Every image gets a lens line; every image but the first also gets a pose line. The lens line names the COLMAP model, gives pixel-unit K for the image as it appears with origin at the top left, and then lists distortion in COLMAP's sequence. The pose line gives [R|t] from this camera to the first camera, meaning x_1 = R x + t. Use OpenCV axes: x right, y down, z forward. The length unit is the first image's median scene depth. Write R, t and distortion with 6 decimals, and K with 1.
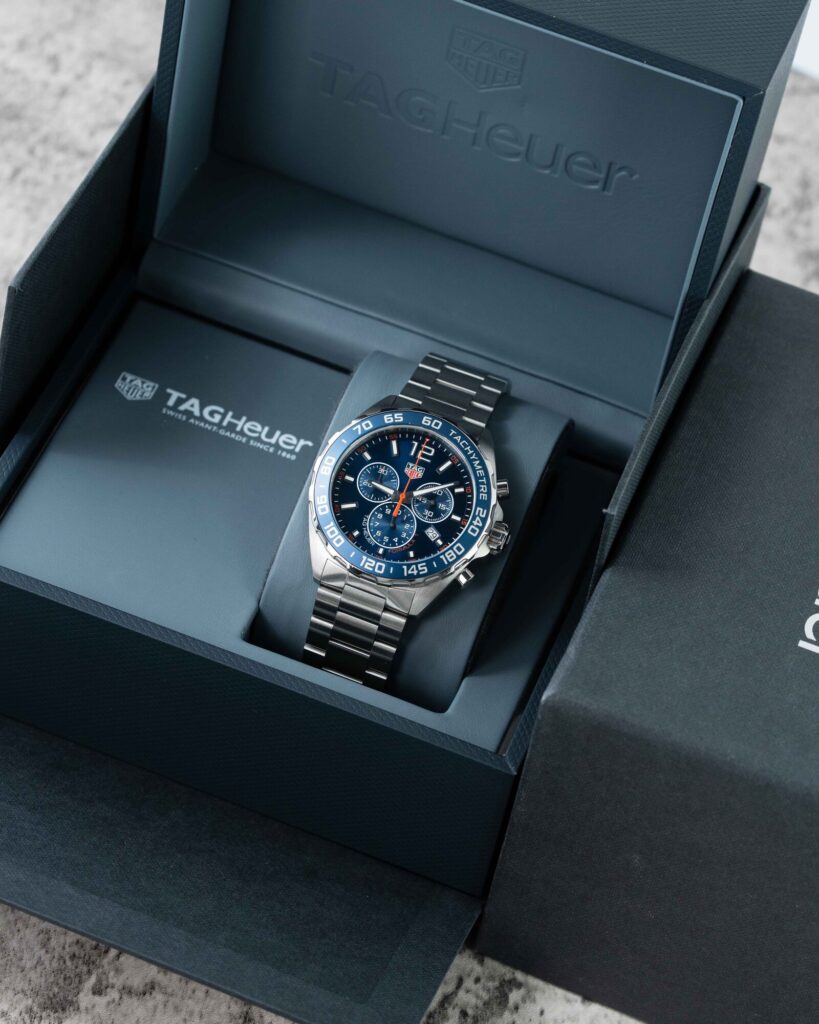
lens RADIAL K [[4579.3, 0, 408.4], [0, 4579.3, 513.3], [0, 0, 1]] dist [-0.307642, 0.000000]
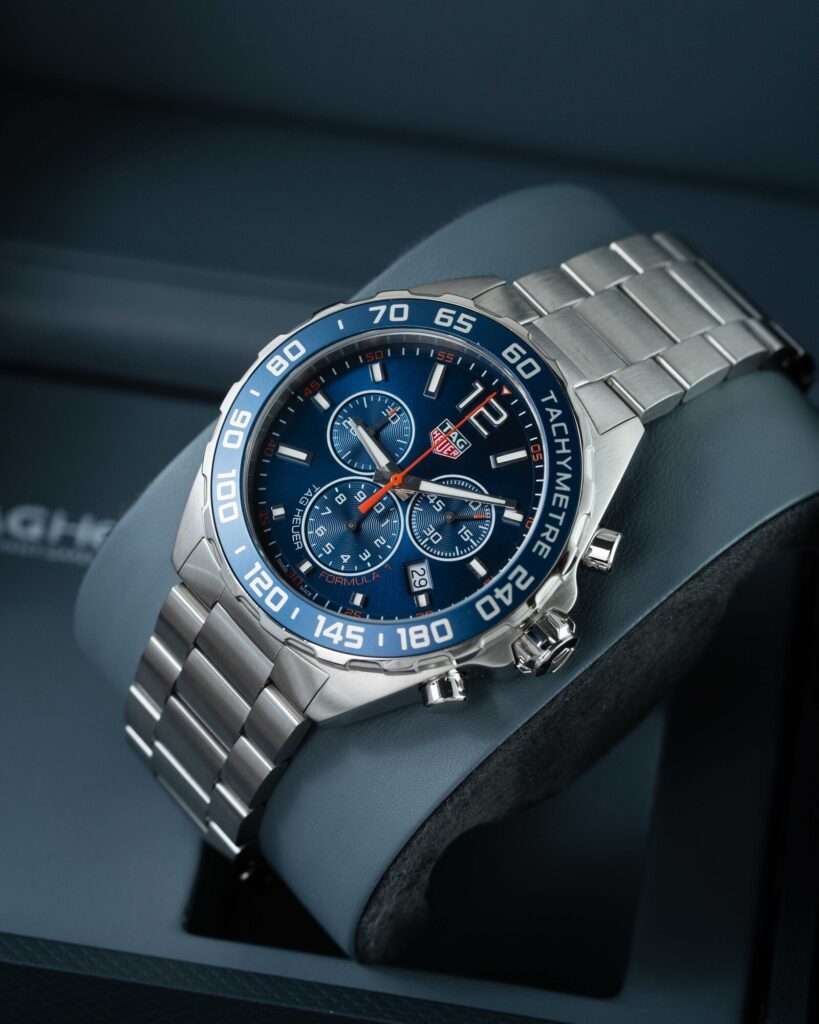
lens RADIAL K [[4579.3, 0, 408.7], [0, 4579.3, 511.4], [0, 0, 1]] dist [-0.307642, 0.000000]
pose [[0.871438, 0.399492, -0.284607, 0.134458], [-0.383682, 0.916662, 0.111888, -0.053608], [0.305587, 0.011695, 0.952092, 0.551781]]
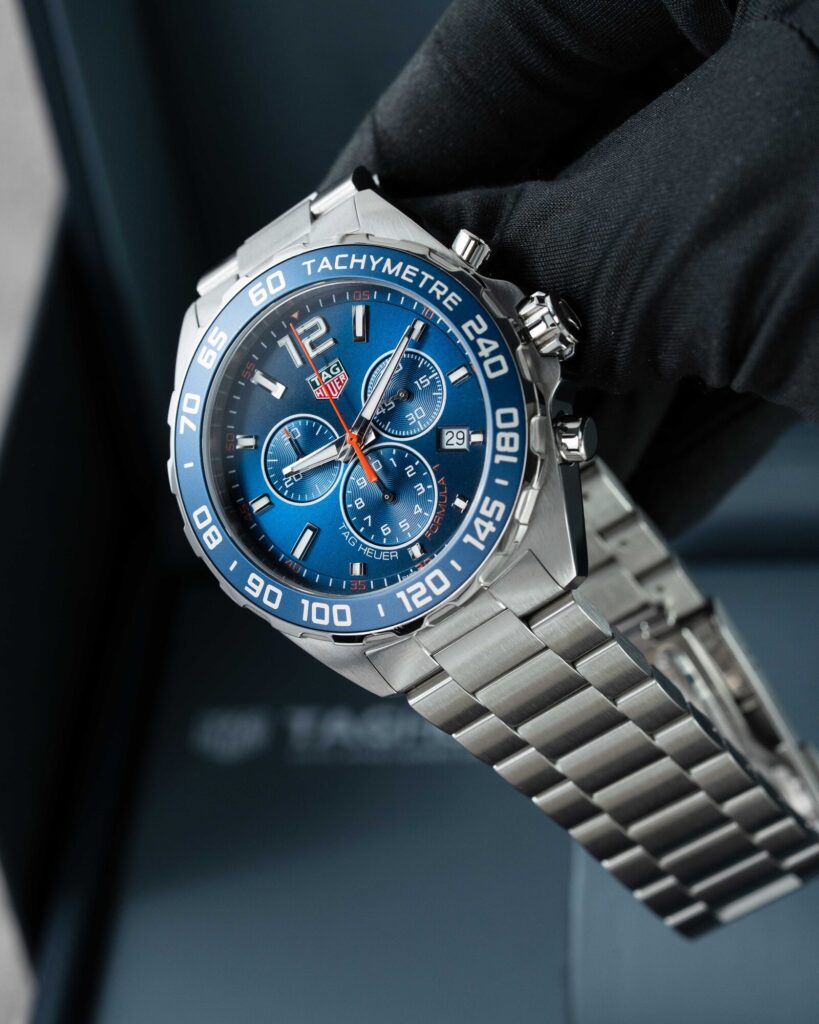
lens RADIAL K [[4579.3, 0, 408.9], [0, 4579.3, 512.2], [0, 0, 1]] dist [-0.307642, 0.000000]
pose [[0.576948, -0.786901, -0.218901, 0.095827], [0.798469, 0.599812, -0.051703, 0.028654], [0.171984, -0.144956, 0.974376, 0.554239]]
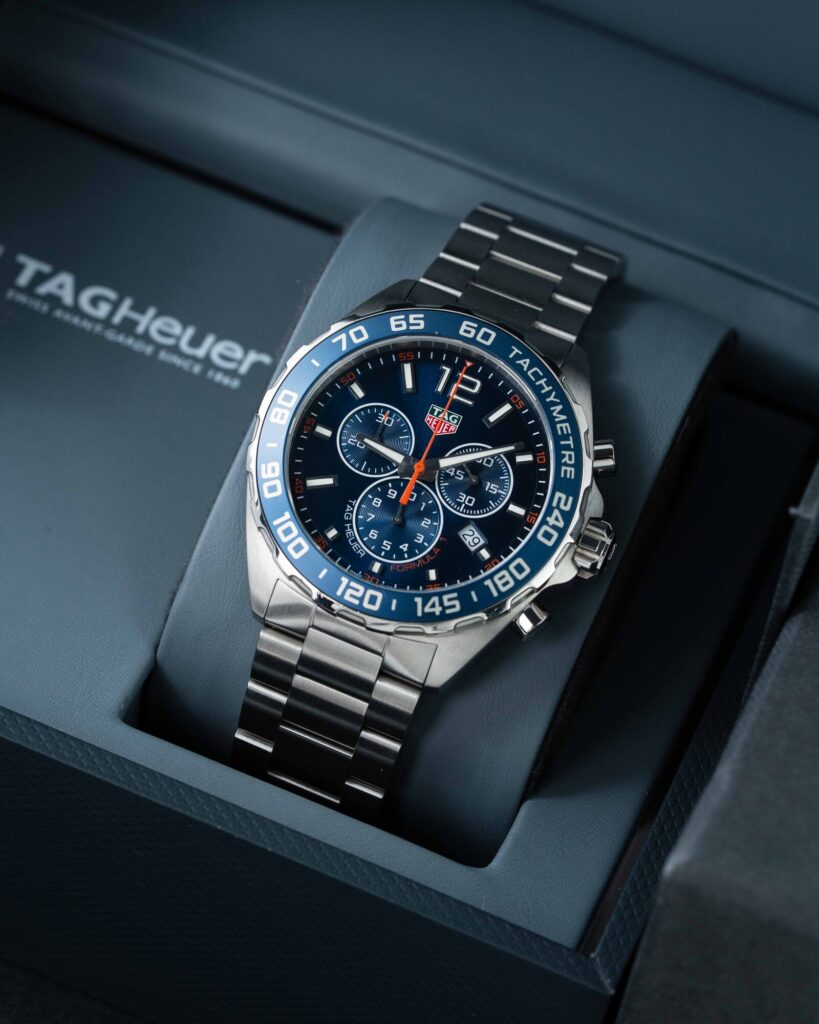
lens RADIAL K [[4579.3, 0, 411.2], [0, 4579.3, 508.6], [0, 0, 1]] dist [-0.307642, 0.000000]
pose [[0.999254, 0.026990, -0.027640, 0.012849], [-0.026022, 0.999056, 0.034797, -0.017625], [0.028553, -0.034052, 0.999012, 0.456508]]
